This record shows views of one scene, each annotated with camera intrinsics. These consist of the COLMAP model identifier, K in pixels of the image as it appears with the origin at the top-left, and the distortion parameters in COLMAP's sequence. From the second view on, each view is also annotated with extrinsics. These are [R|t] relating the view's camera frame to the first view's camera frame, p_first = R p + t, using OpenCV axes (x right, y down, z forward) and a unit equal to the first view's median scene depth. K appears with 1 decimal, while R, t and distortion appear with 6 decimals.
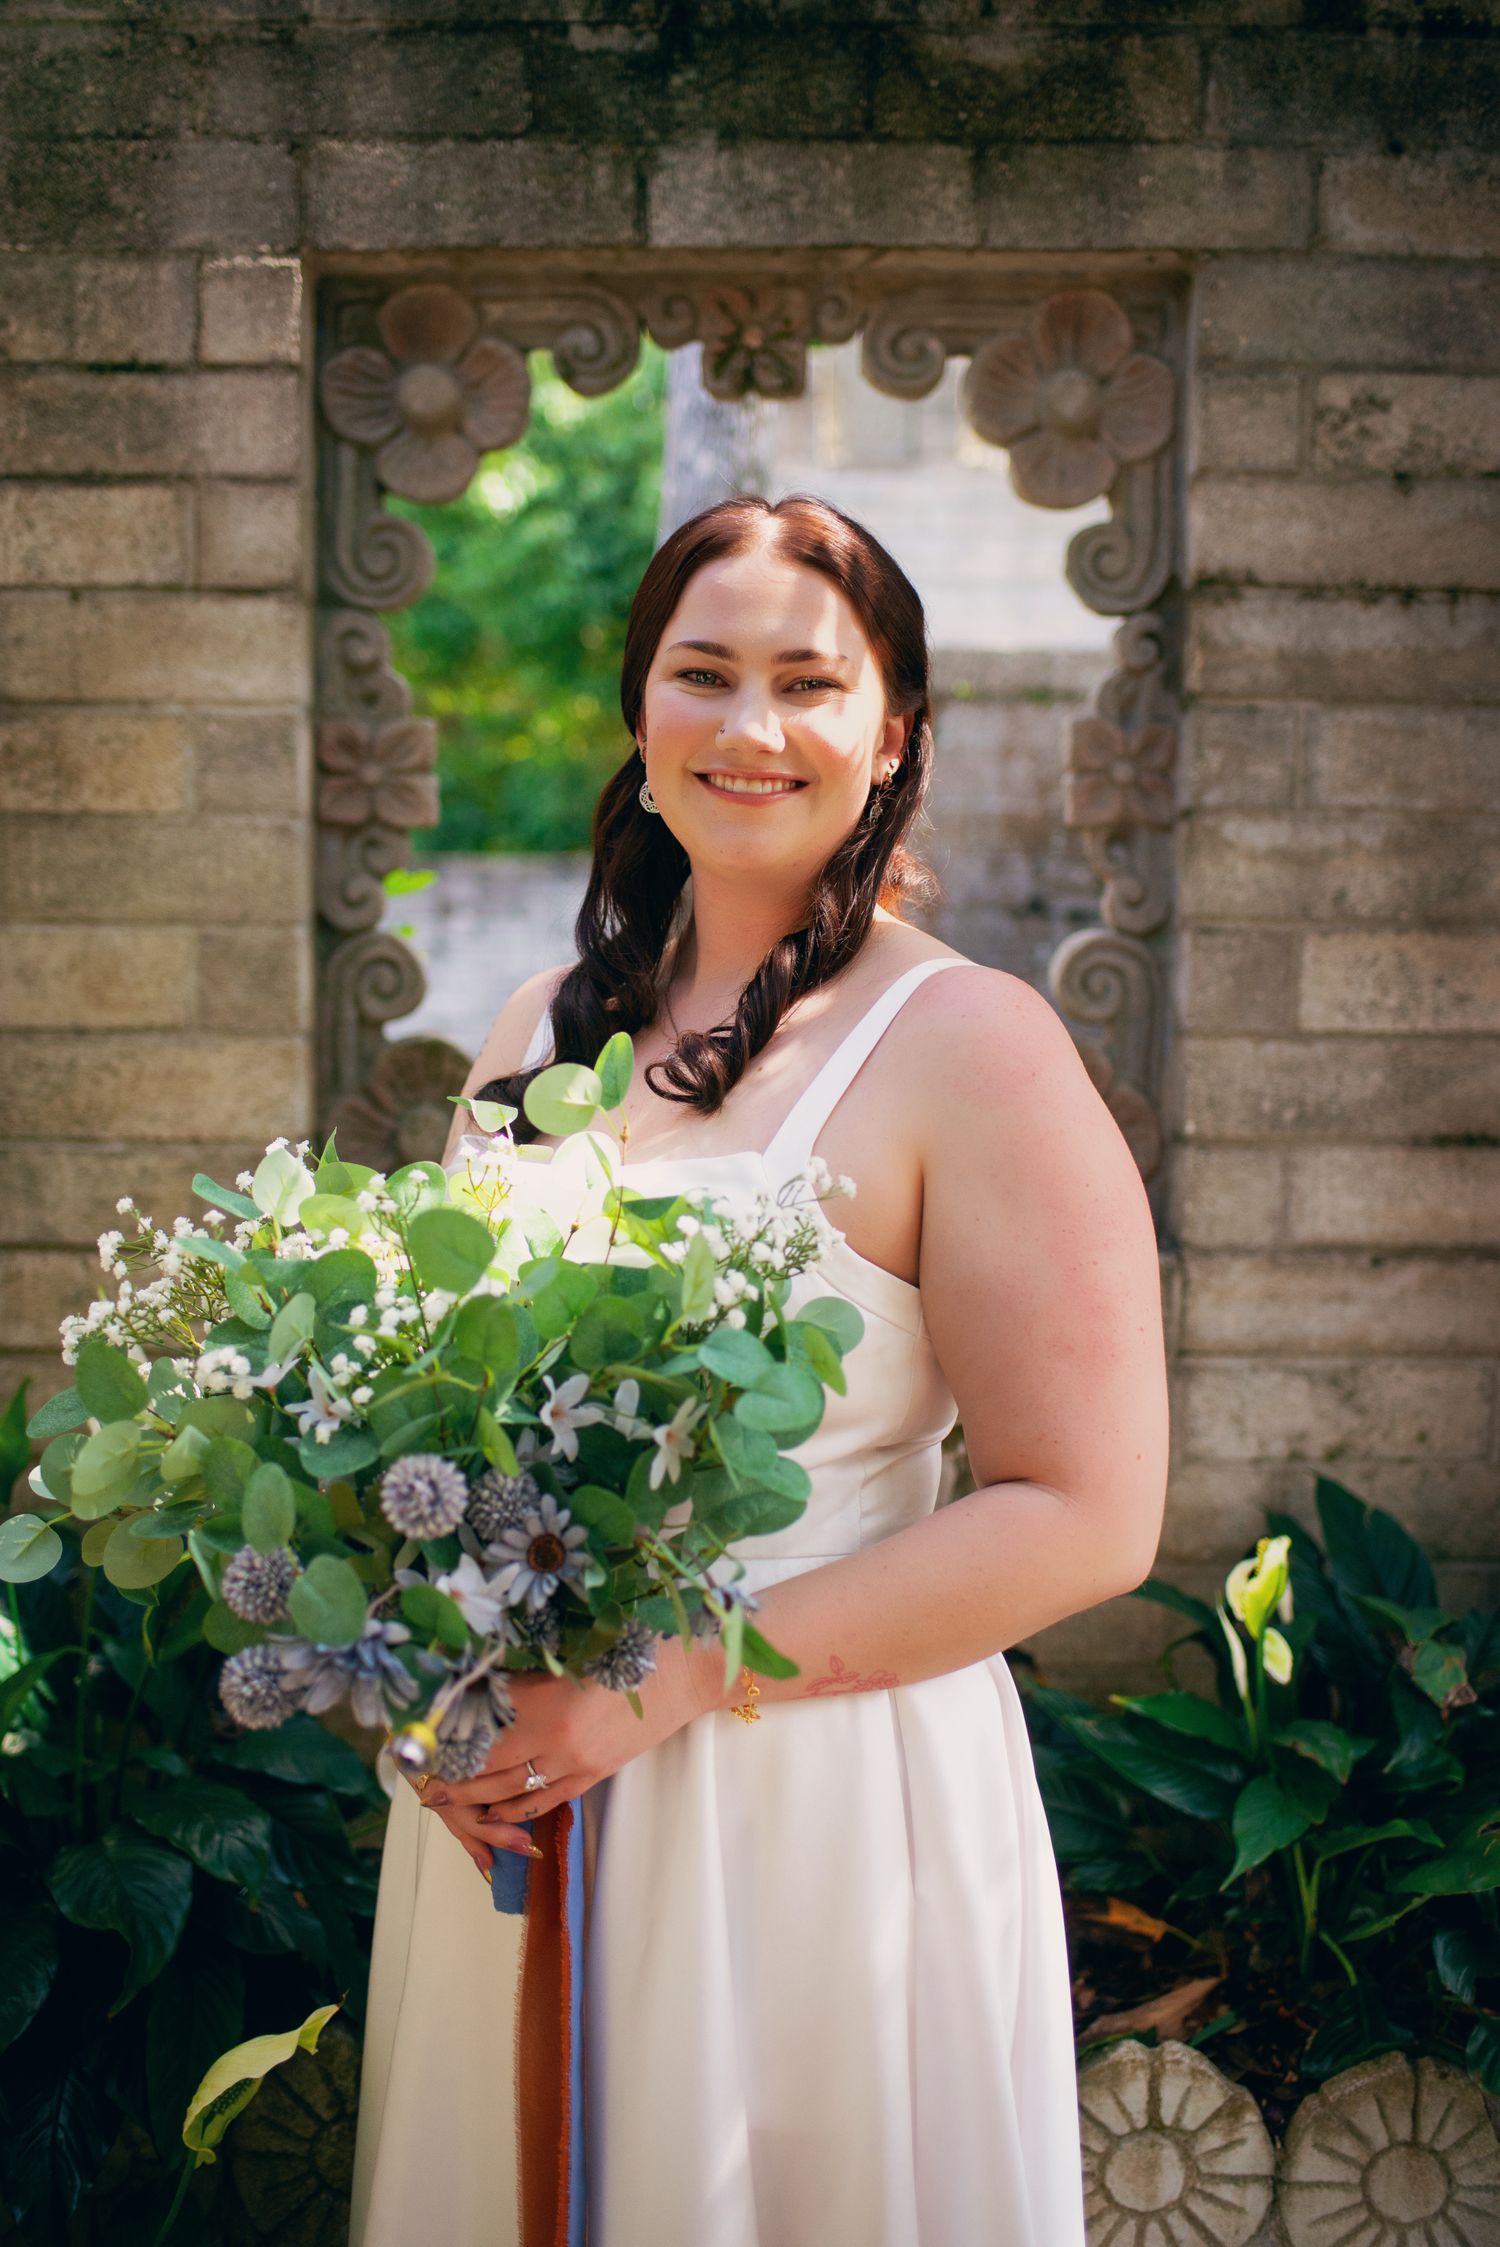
lens RADIAL K [[2166.8, 0, 745.2], [0, 2166.8, 1123.2], [0, 0, 1]] dist [-0.101728, 0.098925]
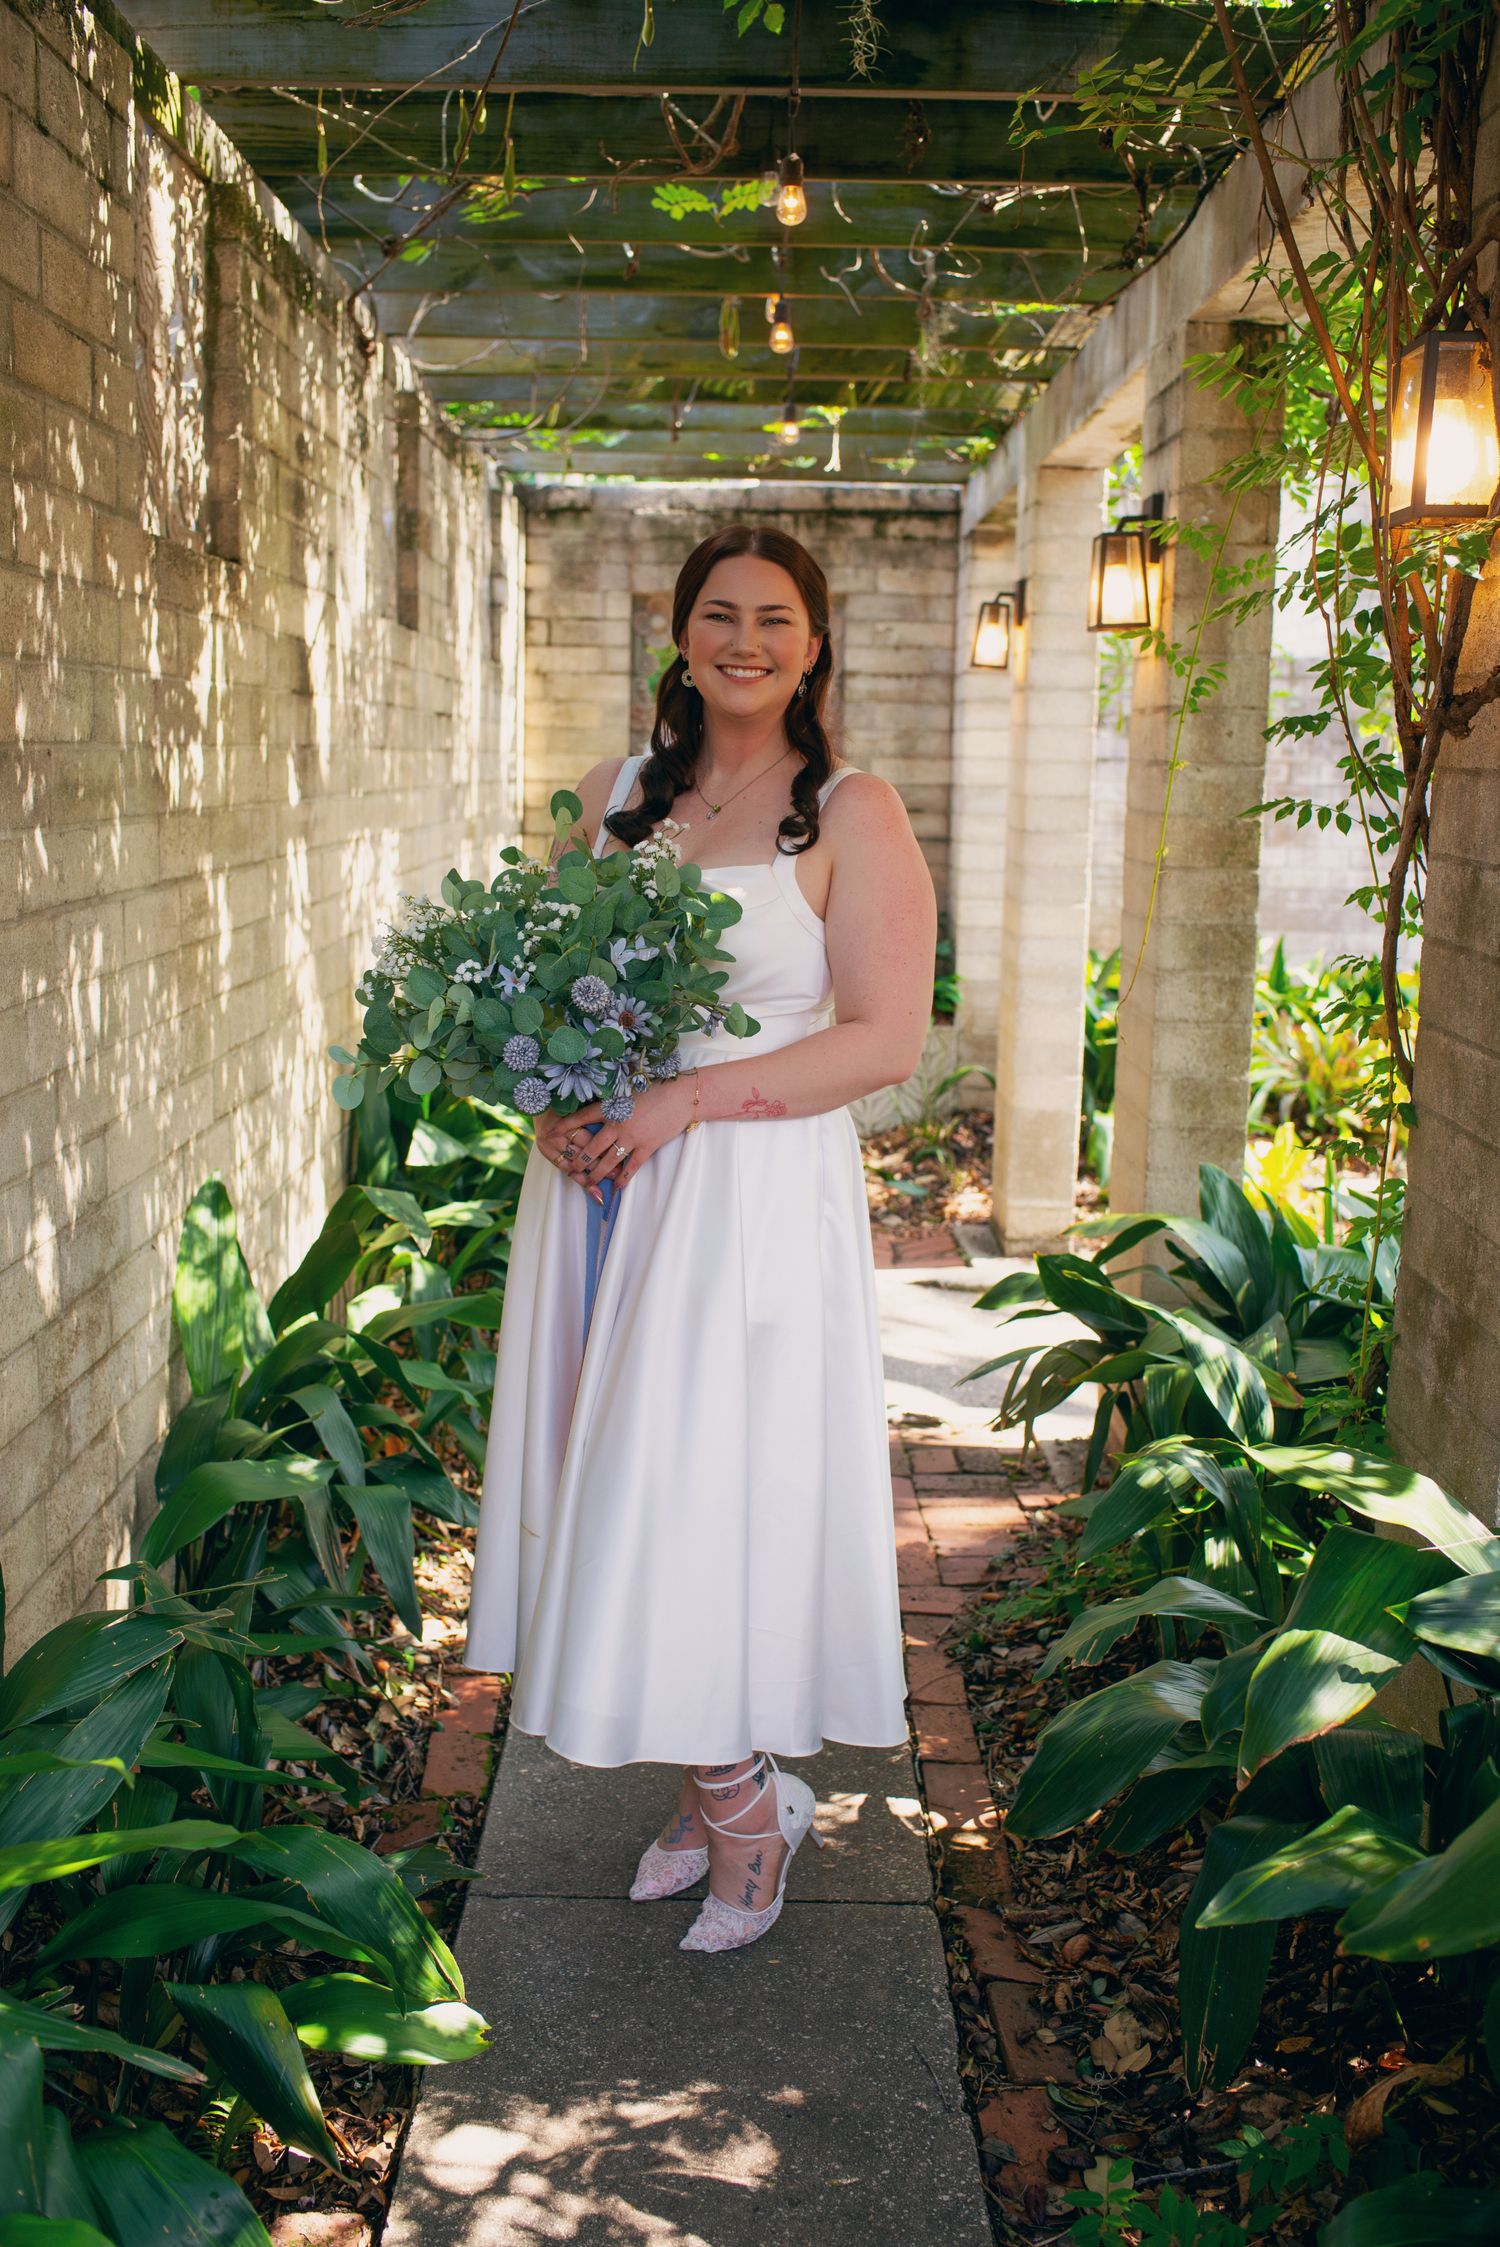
lens RADIAL K [[2166.8, 0, 745.2], [0, 2166.8, 1123.2], [0, 0, 1]] dist [-0.101728, 0.098925]
pose [[0.999903, 0.013879, -0.000915, 0.033818], [-0.013736, 0.995673, 0.091905, 0.229539], [0.002187, -0.091883, 0.995767, -3.201817]]
